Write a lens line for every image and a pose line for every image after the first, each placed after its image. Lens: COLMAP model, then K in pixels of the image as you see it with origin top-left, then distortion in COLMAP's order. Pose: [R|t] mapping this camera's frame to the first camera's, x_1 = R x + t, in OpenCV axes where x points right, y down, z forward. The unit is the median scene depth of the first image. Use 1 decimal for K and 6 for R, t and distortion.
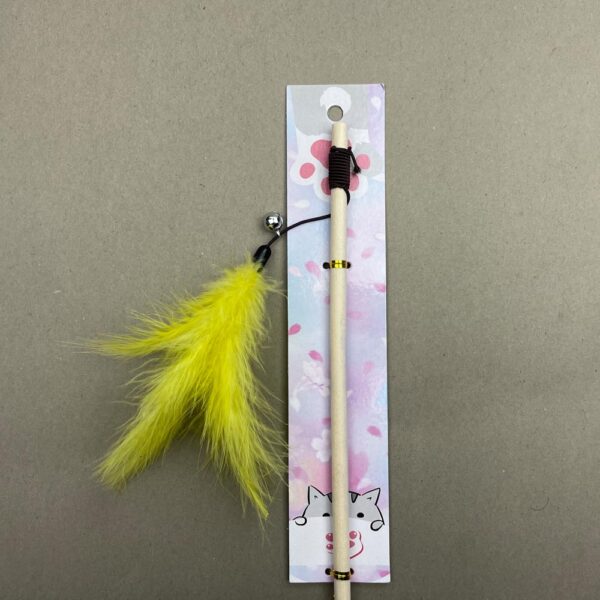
lens RADIAL K [[600.4, 0, 301.6], [0, 600.4, 294.0], [0, 0, 1]] dist [0.003411, 0.000000]
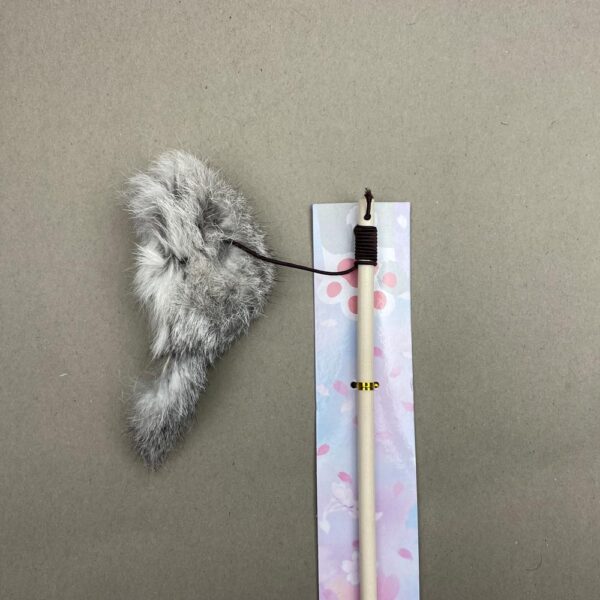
lens RADIAL K [[600.4, 0, 300.3], [0, 600.4, 299.1], [0, 0, 1]] dist [0.003411, 0.000000]
pose [[0.999399, -0.024304, 0.024704, -0.038554], [0.024725, 0.999552, -0.016883, -0.102440], [-0.024283, 0.017484, 0.999552, -0.000586]]
